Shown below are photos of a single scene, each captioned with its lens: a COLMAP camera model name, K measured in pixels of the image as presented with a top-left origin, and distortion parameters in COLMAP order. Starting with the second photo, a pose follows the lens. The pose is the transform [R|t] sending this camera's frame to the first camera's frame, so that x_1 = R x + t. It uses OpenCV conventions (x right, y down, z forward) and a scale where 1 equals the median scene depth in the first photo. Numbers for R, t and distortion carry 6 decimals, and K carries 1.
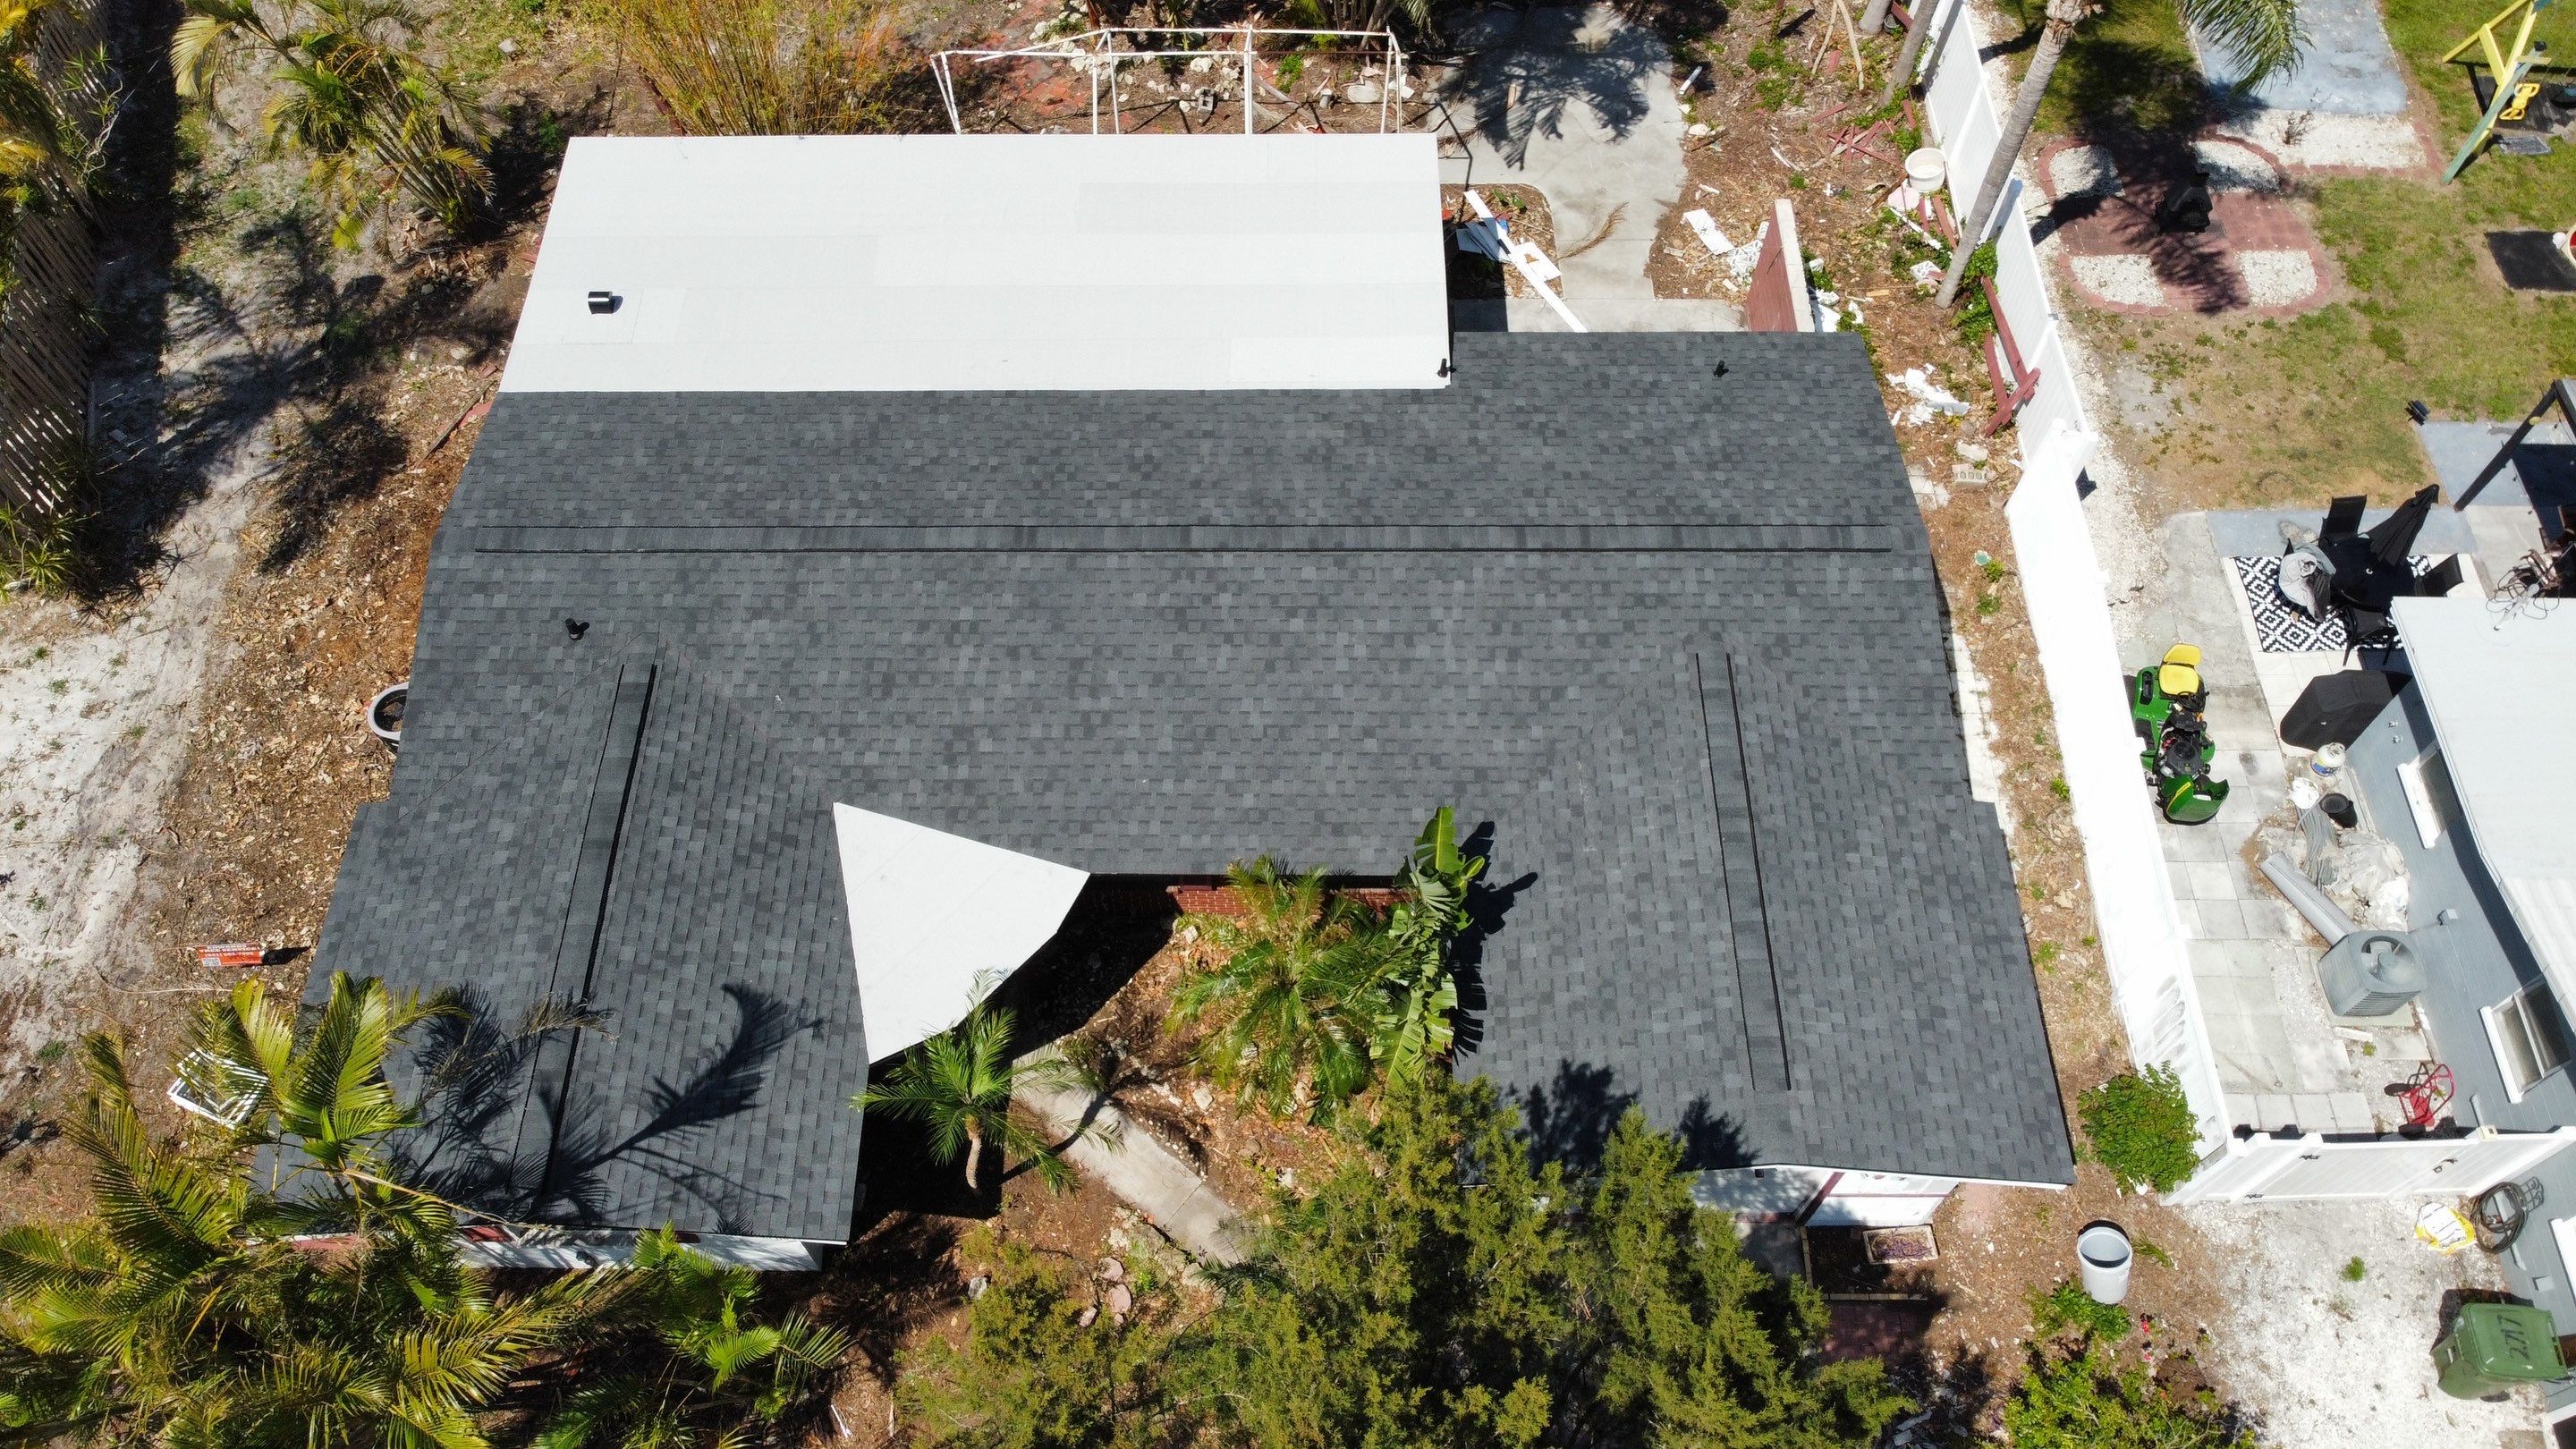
lens RADIAL K [[1968.4, 0, 1259.2], [0, 1968.4, 670.9], [0, 0, 1]] dist [0.005688, -0.017301]
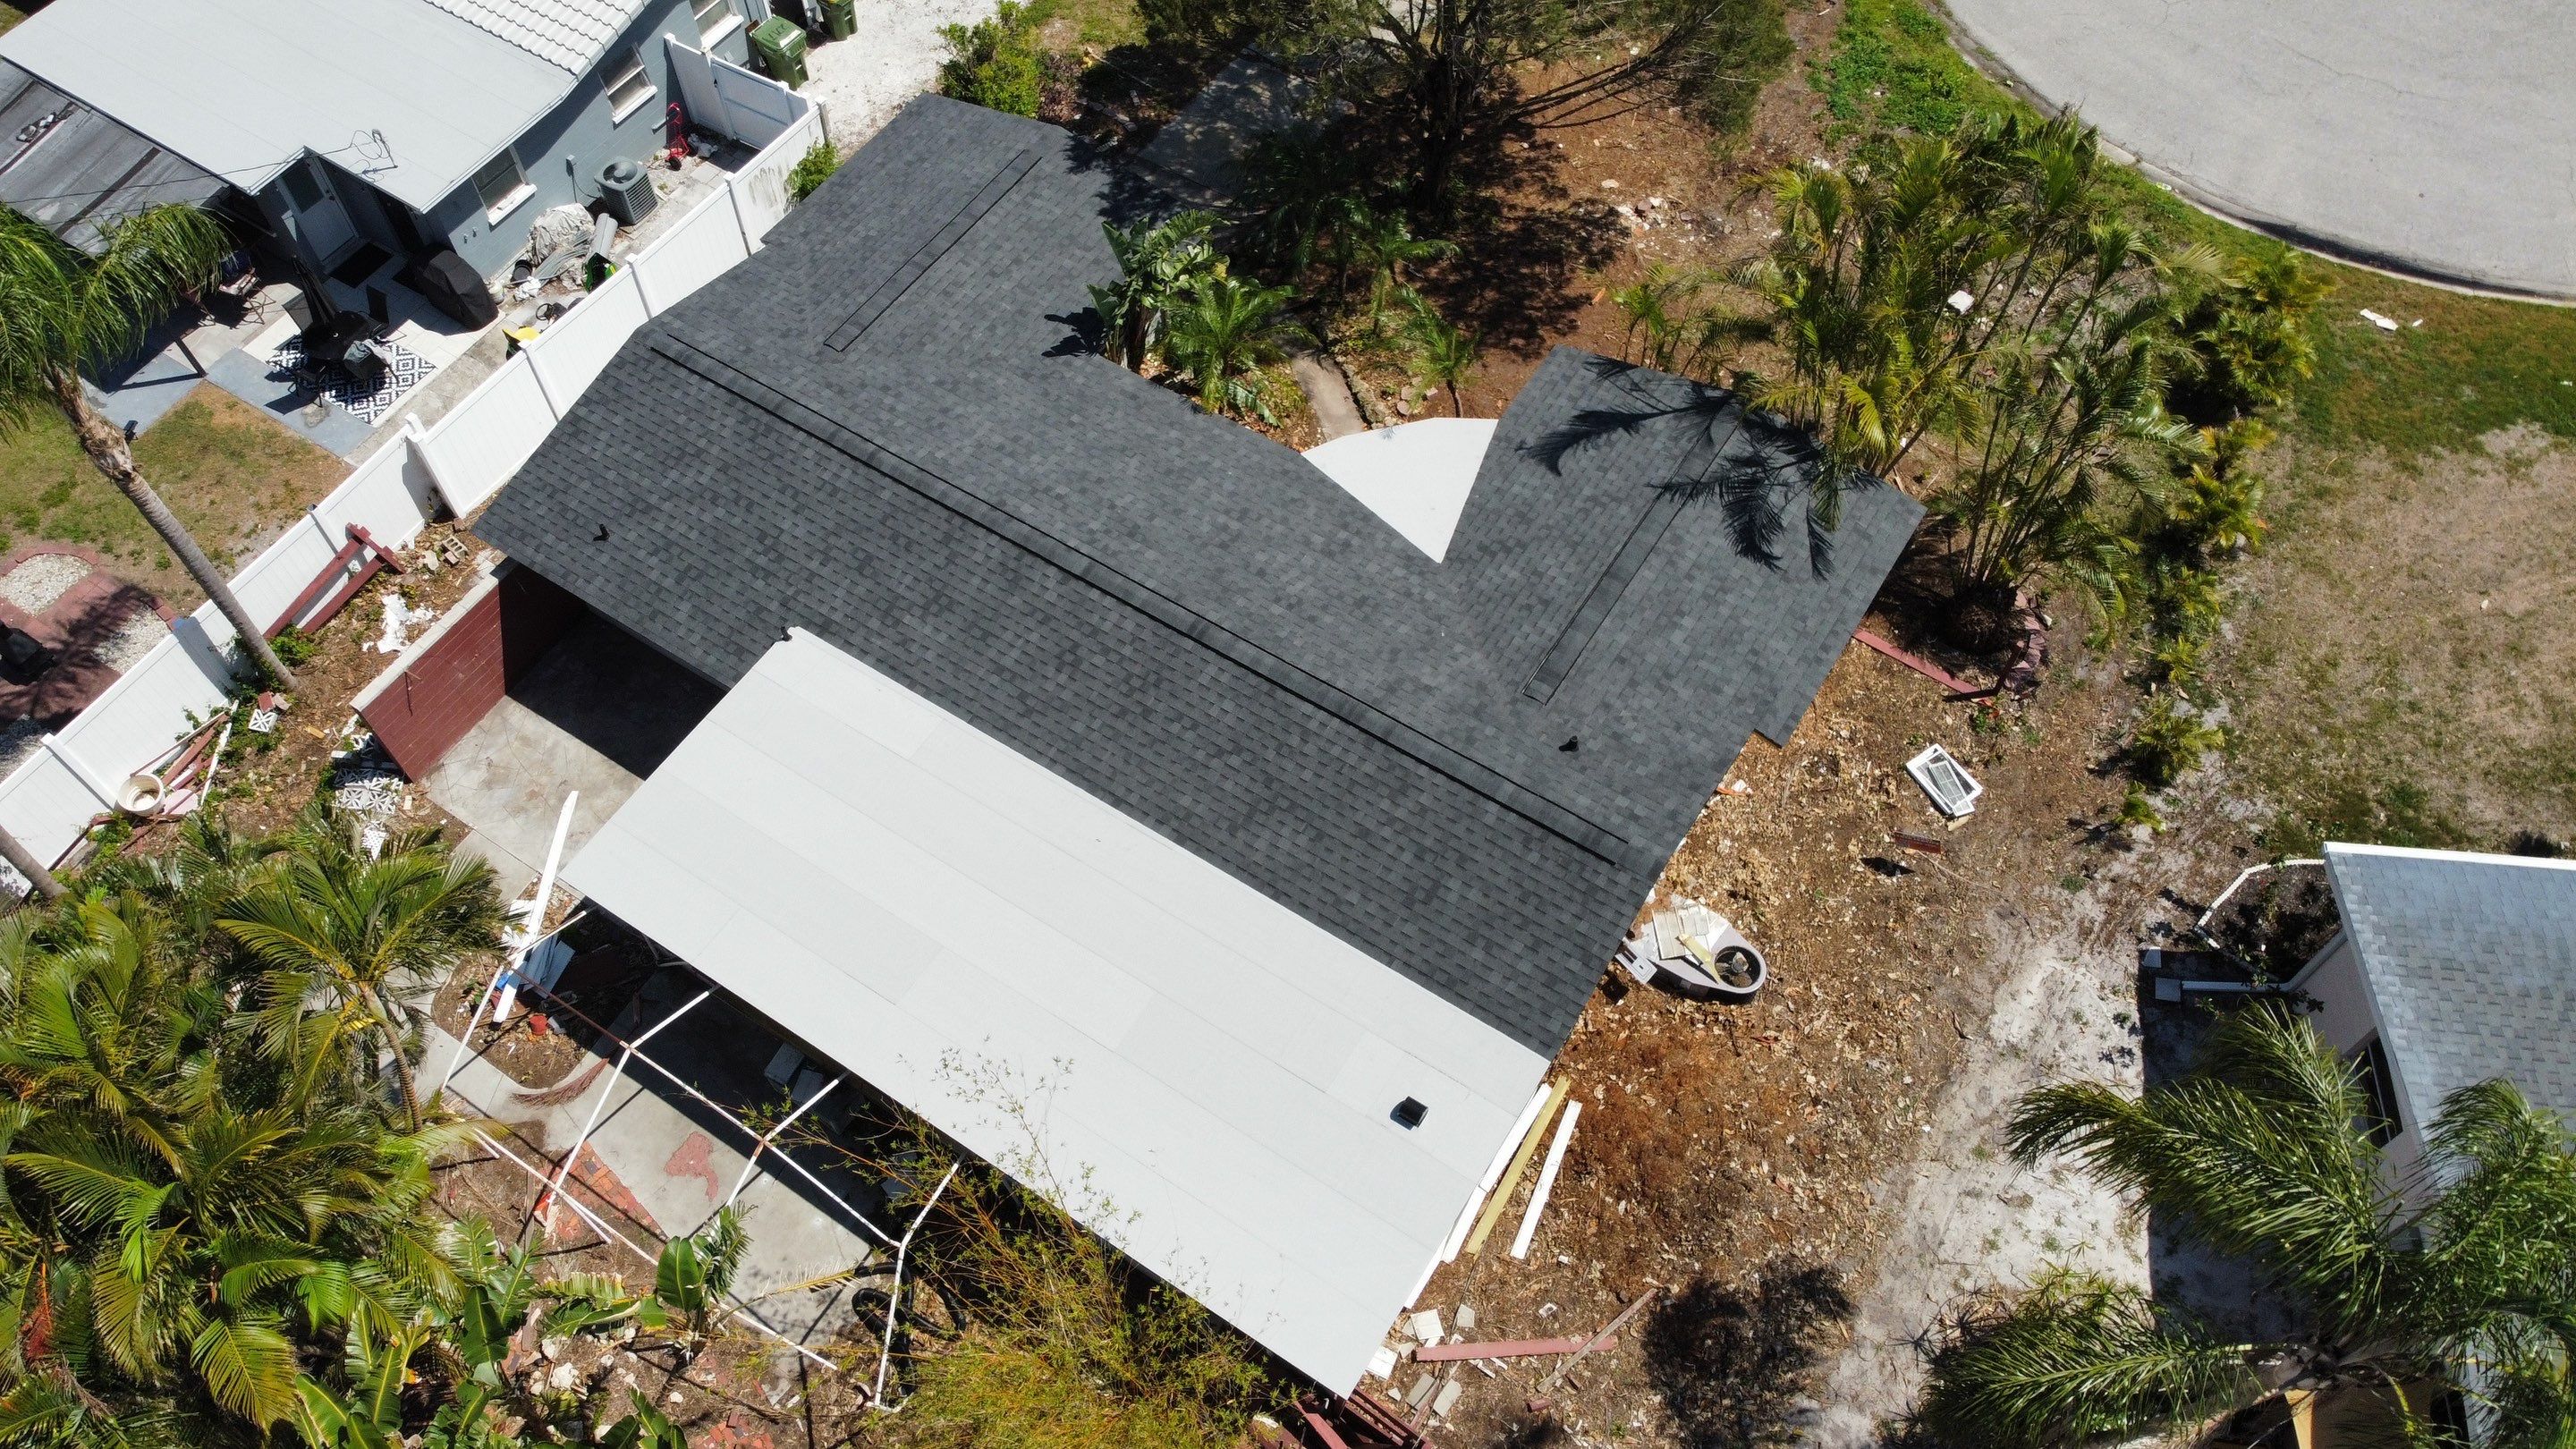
lens RADIAL K [[1968.4, 0, 1243.5], [0, 1968.4, 703.4], [0, 0, 1]] dist [0.005688, -0.017301]
pose [[-0.836861, -0.441257, 0.323968, -0.516125], [0.477653, -0.299501, 0.825922, -0.991777], [-0.267415, 0.845926, 0.461409, 0.470457]]
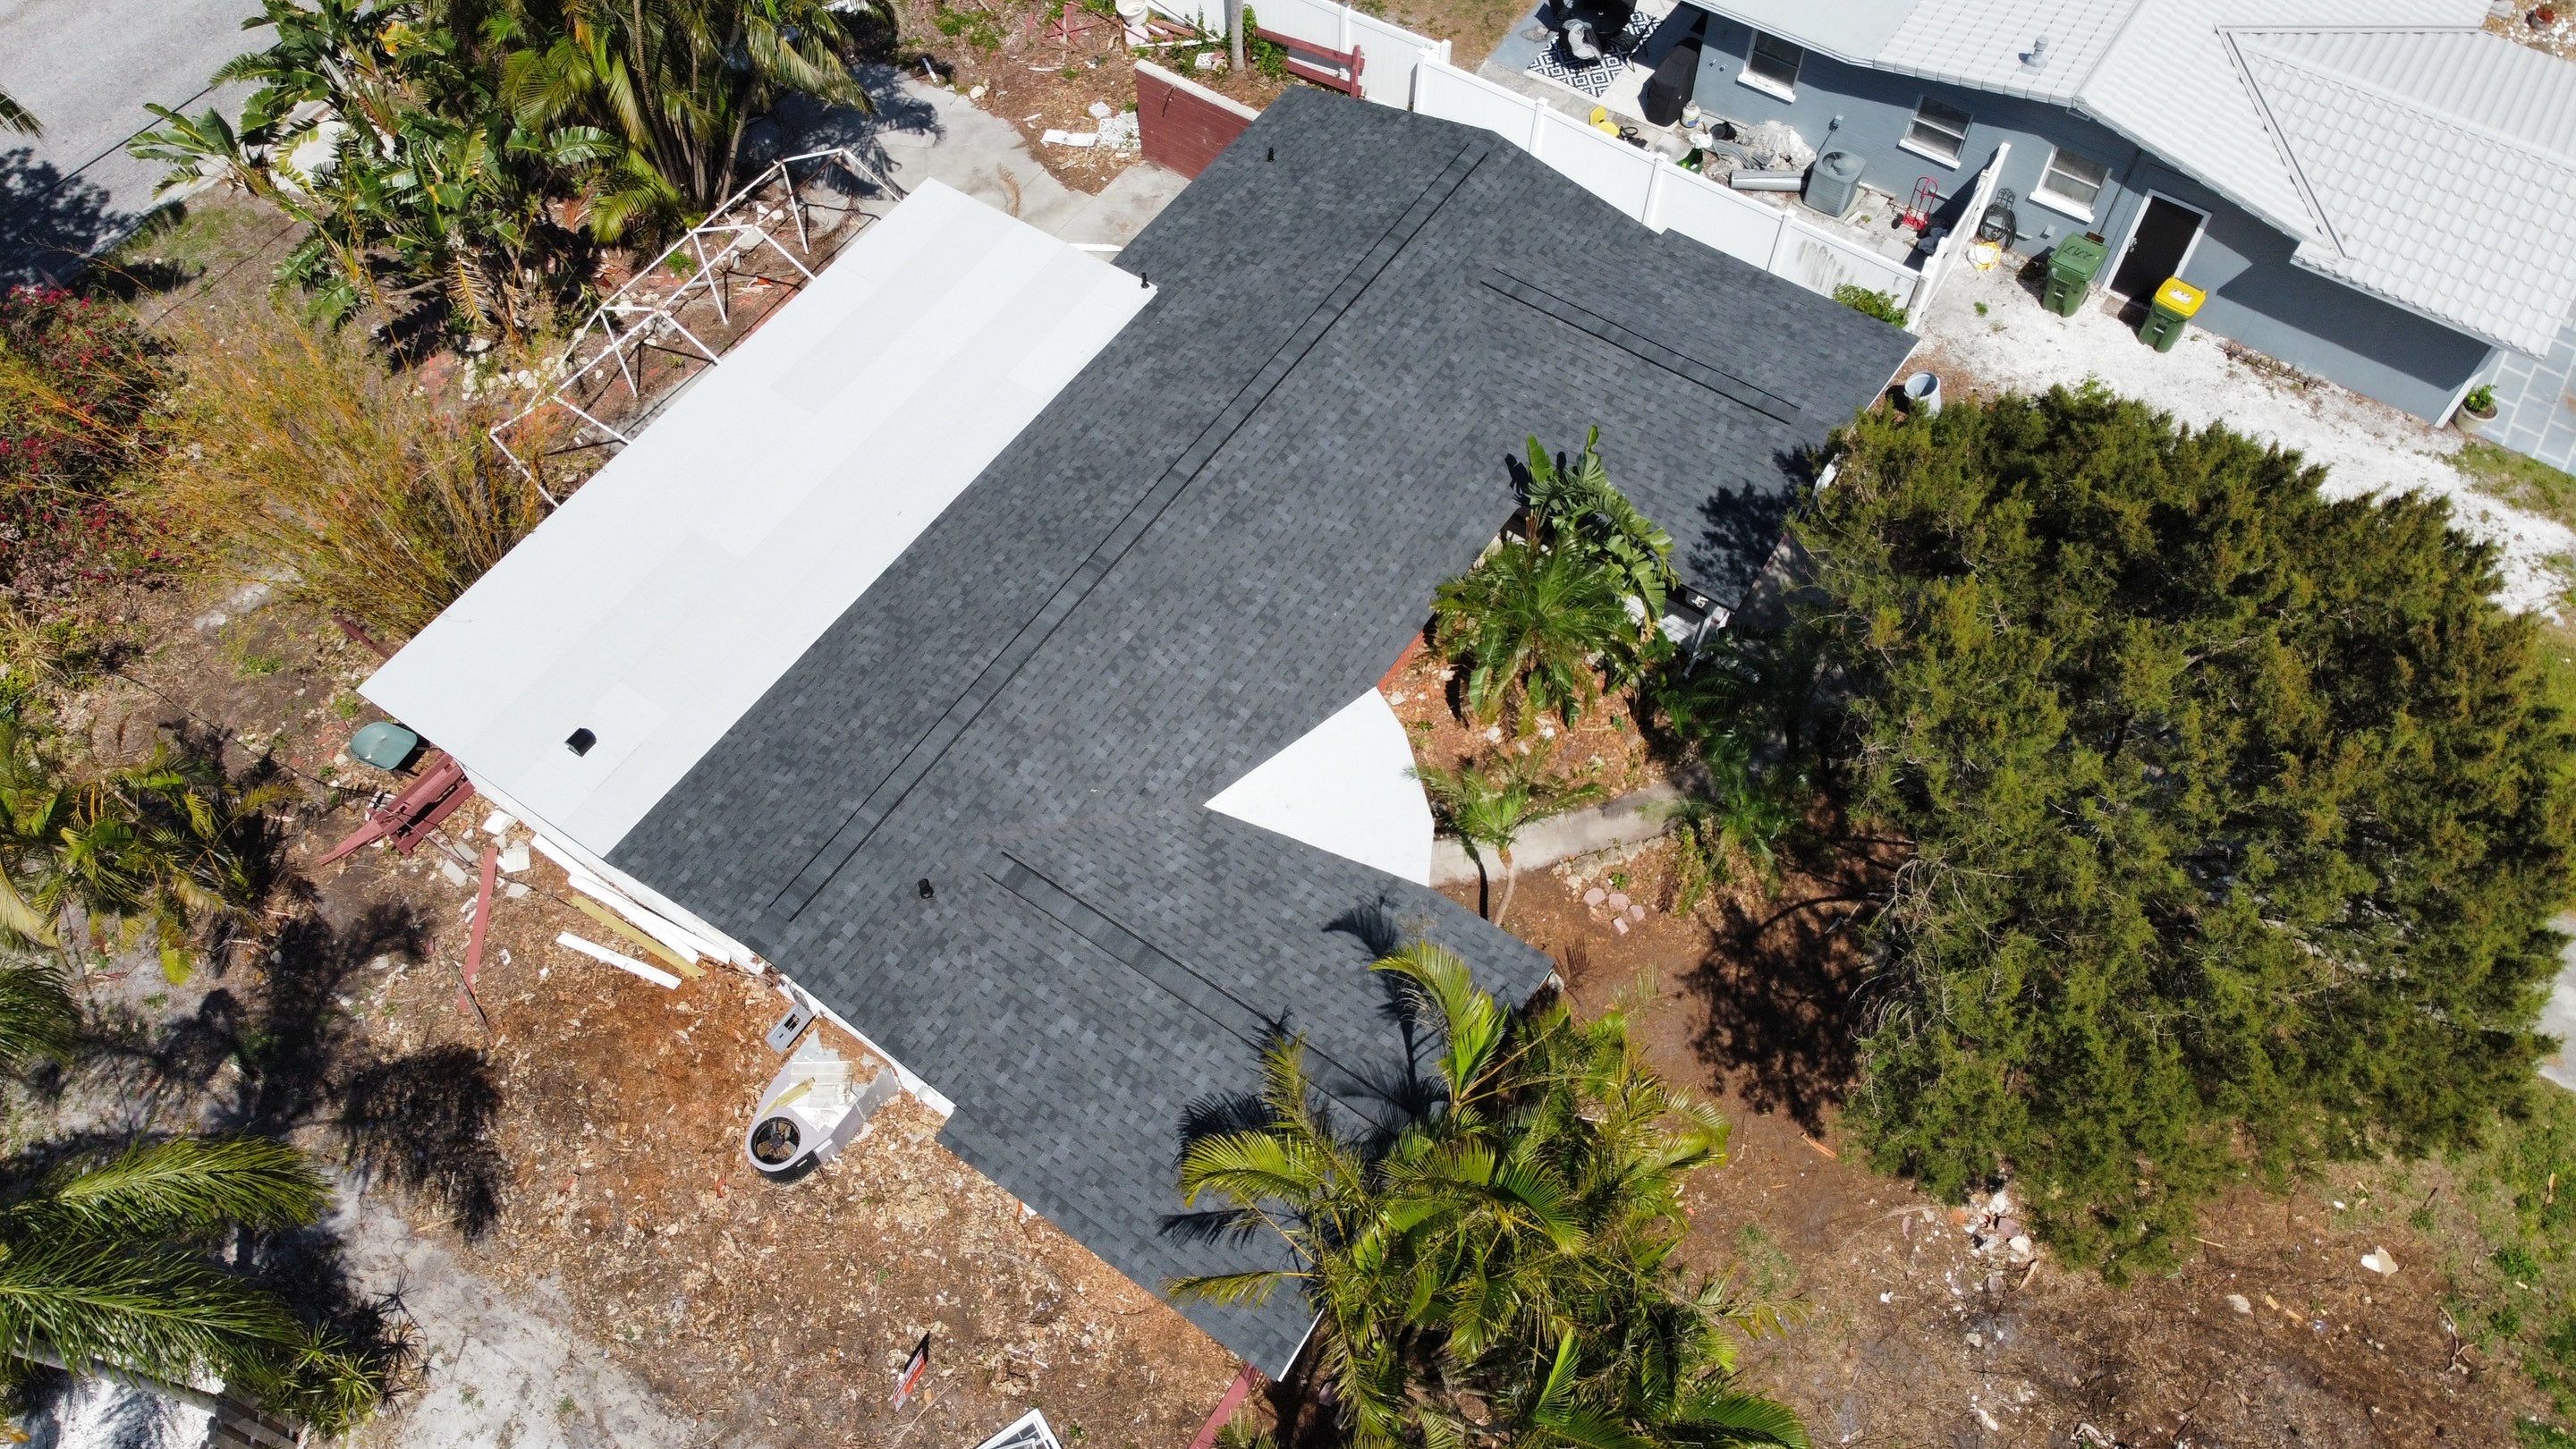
lens RADIAL K [[1968.4, 0, 1240.0], [0, 1968.4, 668.8], [0, 0, 1]] dist [0.005688, -0.017301]
pose [[0.566846, -0.684277, 0.458750, -0.623222], [0.704425, 0.691328, 0.160784, -0.147233], [-0.427167, 0.232015, 0.873898, -0.042771]]
